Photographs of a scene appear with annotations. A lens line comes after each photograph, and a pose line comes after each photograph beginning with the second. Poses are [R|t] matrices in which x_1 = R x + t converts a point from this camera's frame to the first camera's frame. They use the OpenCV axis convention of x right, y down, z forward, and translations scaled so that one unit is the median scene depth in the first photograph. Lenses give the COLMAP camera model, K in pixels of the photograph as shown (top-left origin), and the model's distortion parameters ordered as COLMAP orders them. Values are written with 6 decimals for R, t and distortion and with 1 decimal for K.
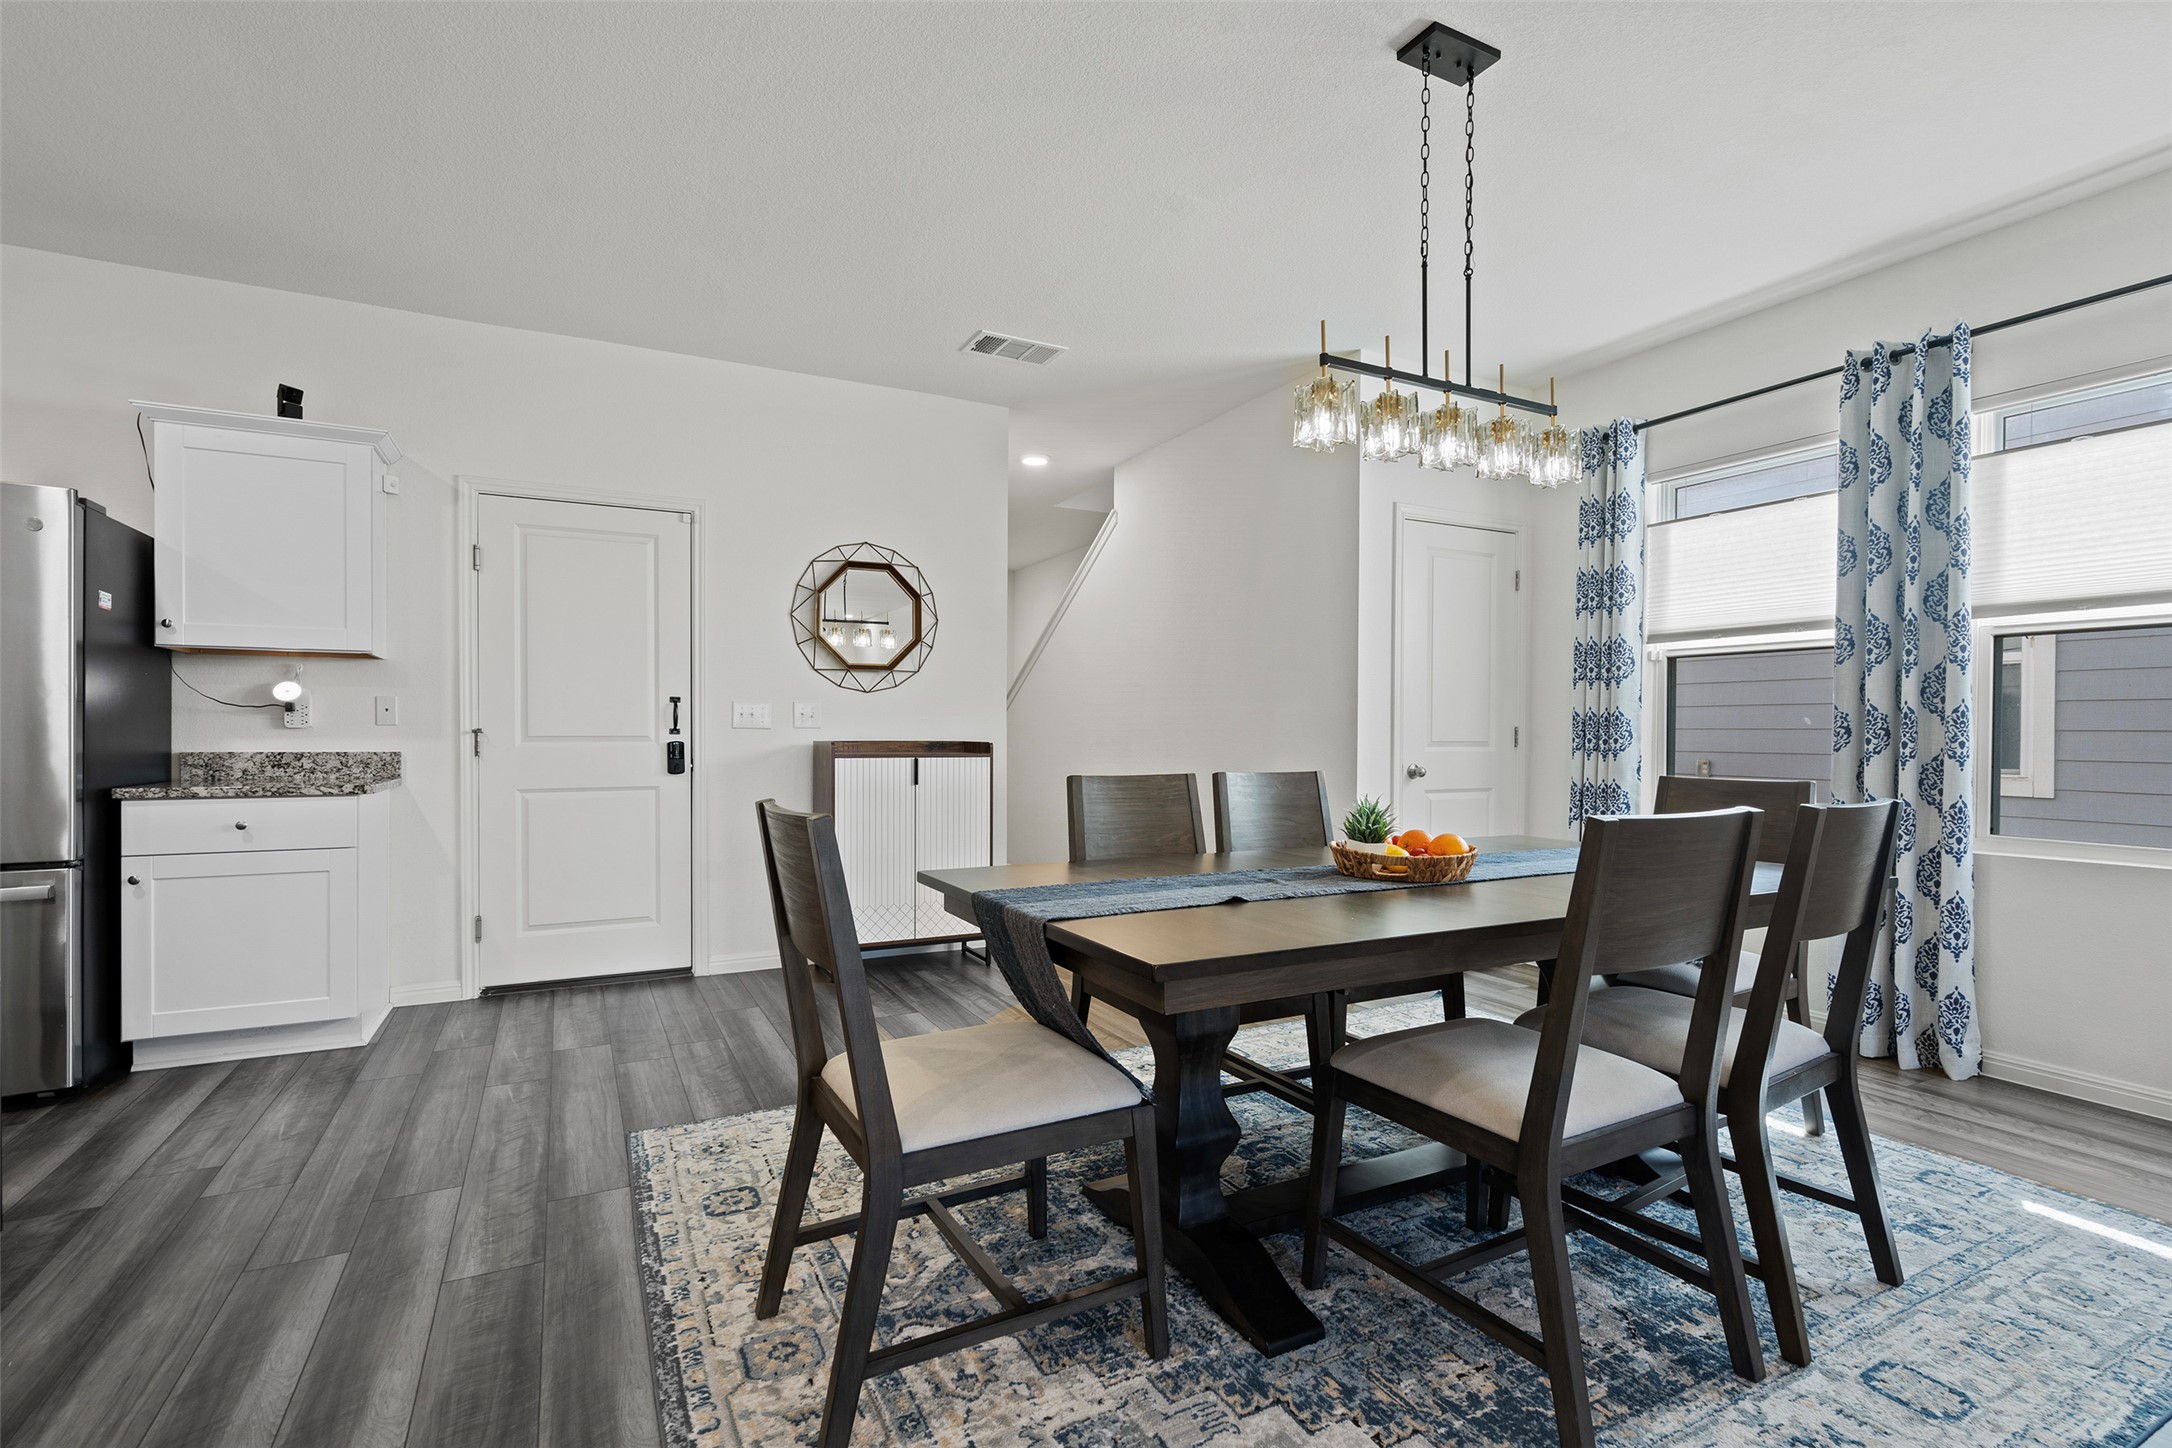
lens RADIAL K [[993.1, 0, 1082.7], [0, 993.1, 740.0], [0, 0, 1]] dist [0.000422, -0.000251]
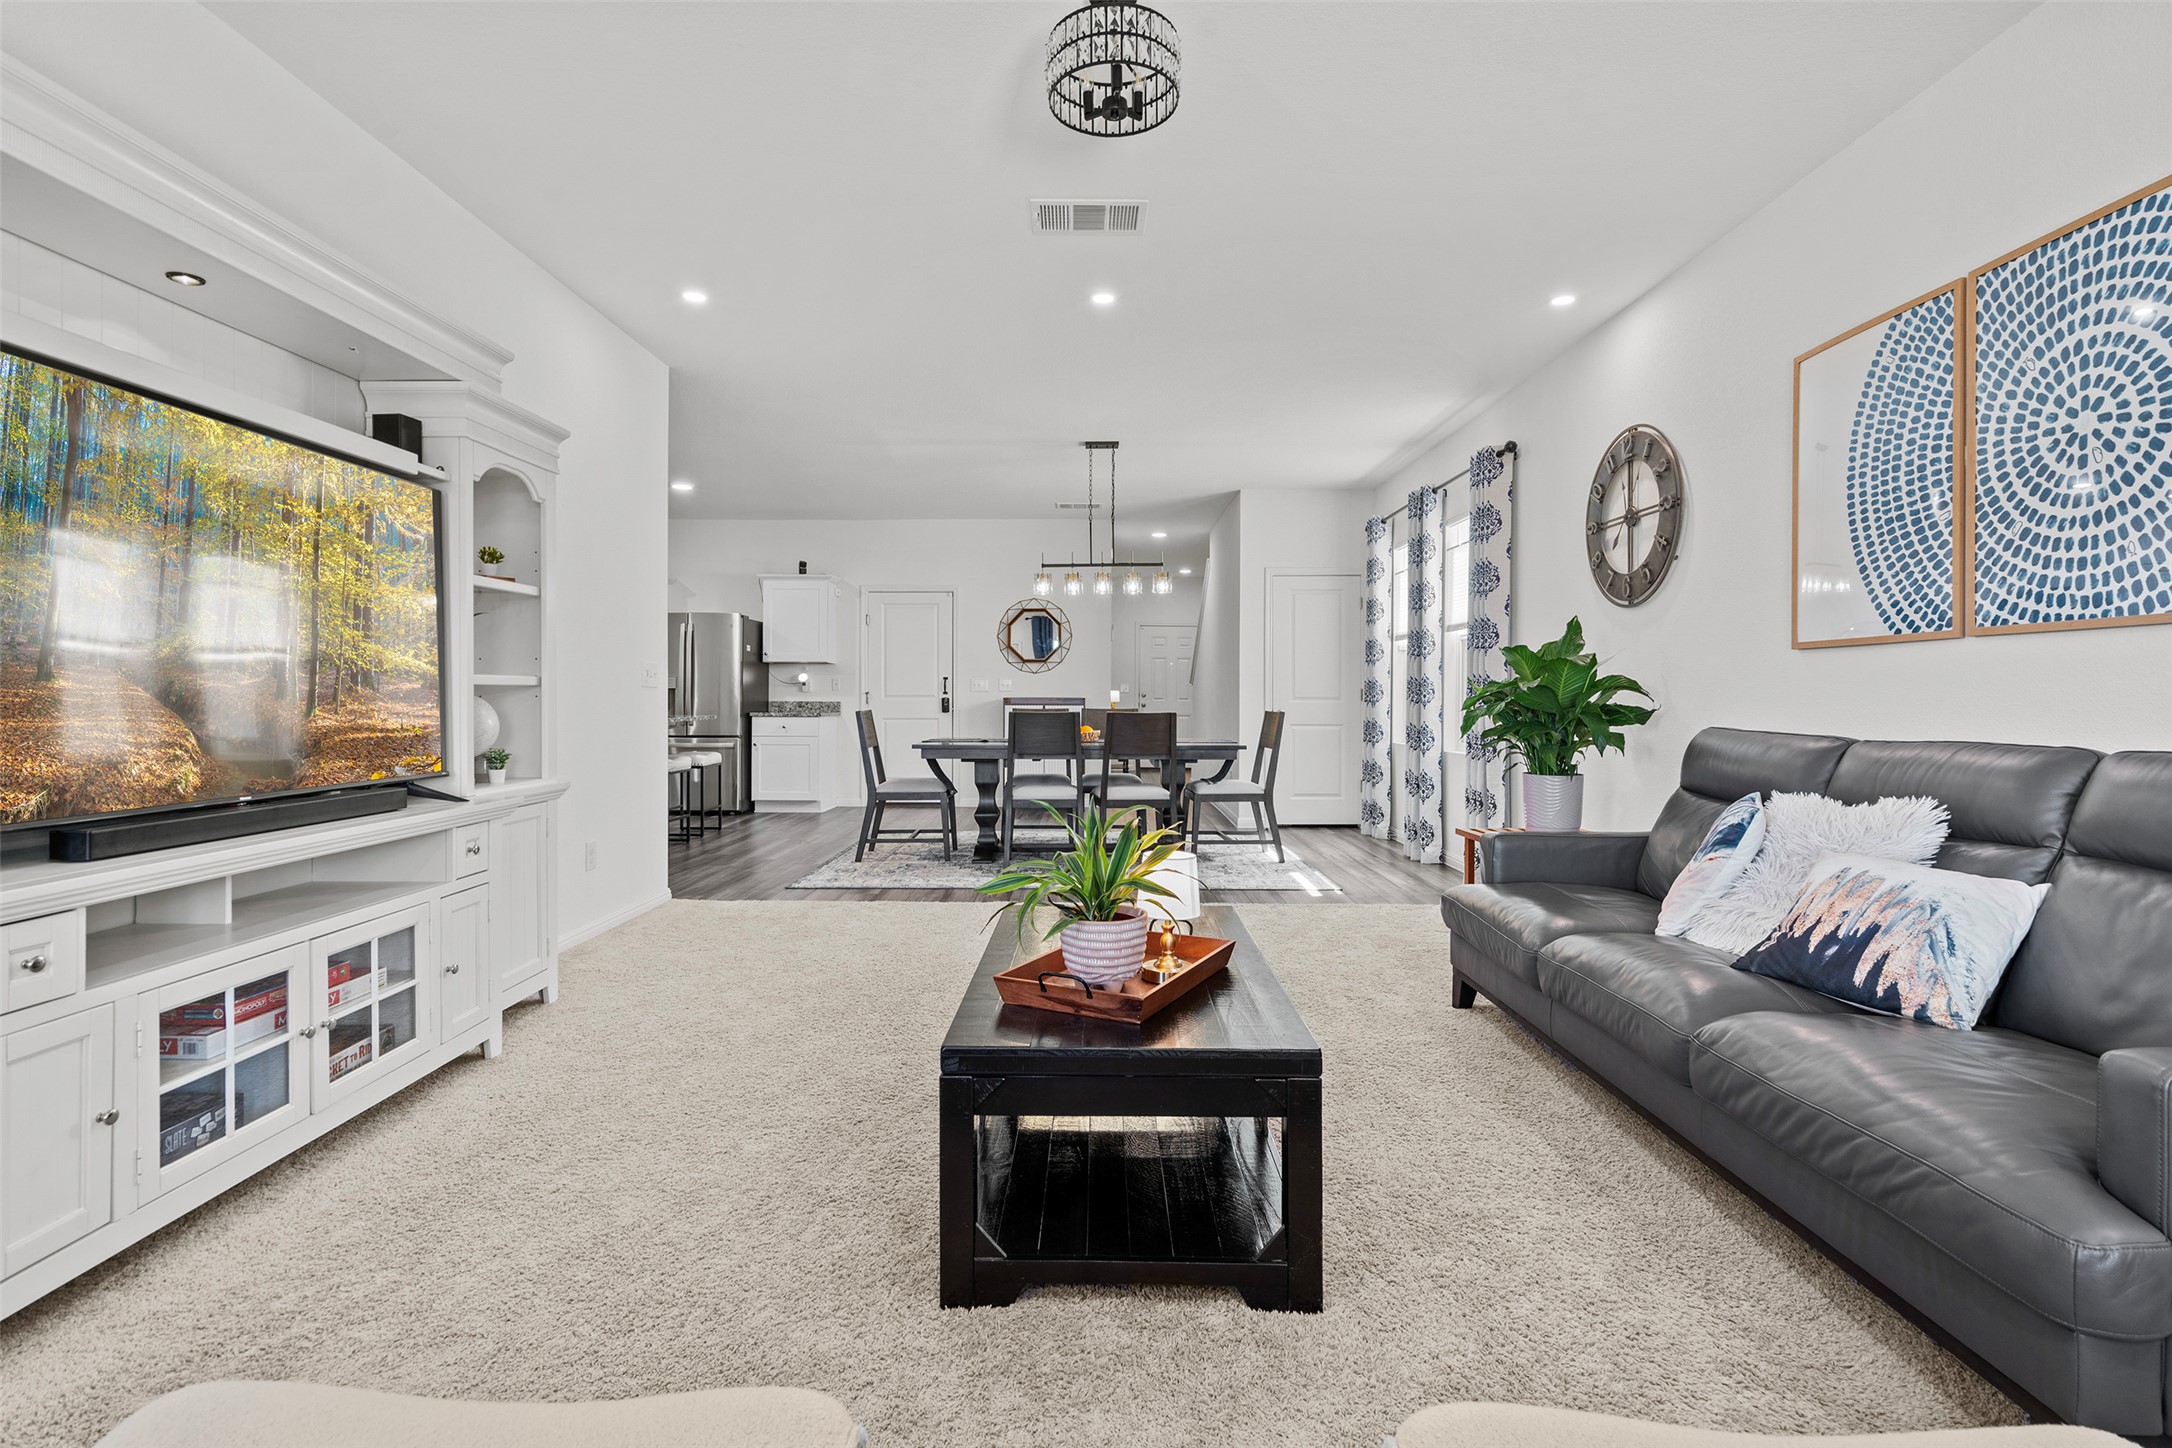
lens RADIAL K [[1025.1, 0, 1085.6], [0, 1025.1, 698.6], [0, 0, 1]] dist [0.003152, -0.000551]
pose [[0.883264, -0.001711, -0.468873, 1.071063], [-0.003932, 0.999931, -0.011055, 0.031380], [0.468860, 0.011608, 0.883196, -0.982916]]
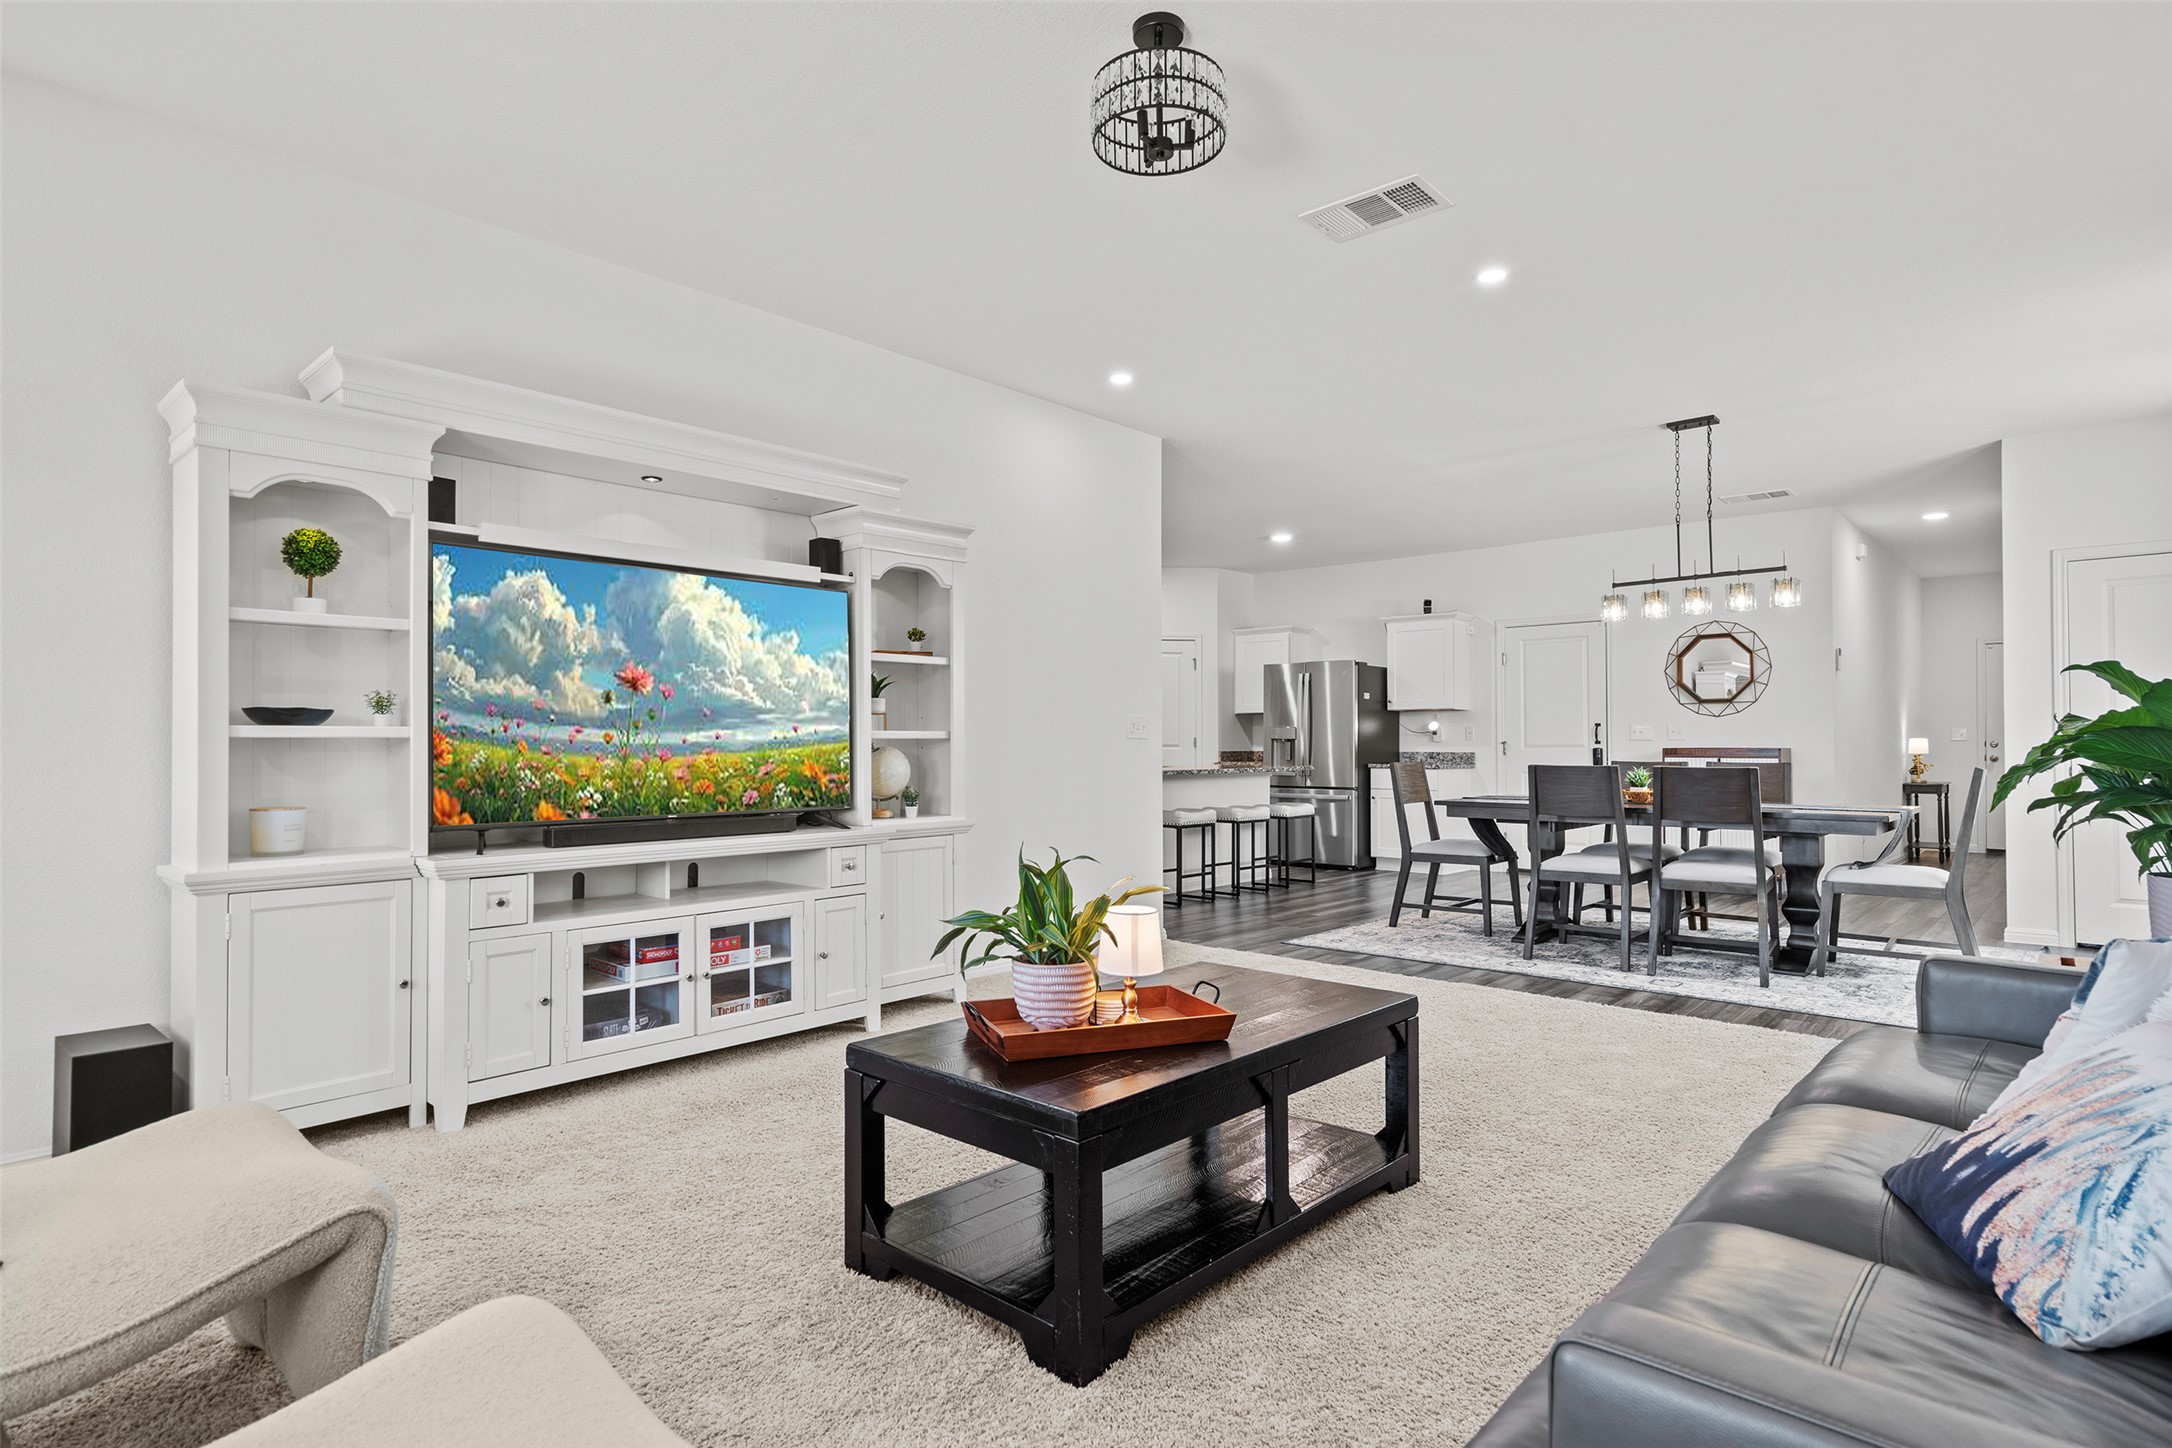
lens RADIAL K [[1136.5, 0, 1086.0], [0, 1136.5, 724.0], [0, 0, 1]] dist [0.003452, 0.000148]
pose [[0.349946, -0.022822, -0.936492, 1.412200], [-0.009382, 0.999568, -0.027865, 0.028452], [0.936723, 0.018538, 0.349581, -0.700587]]
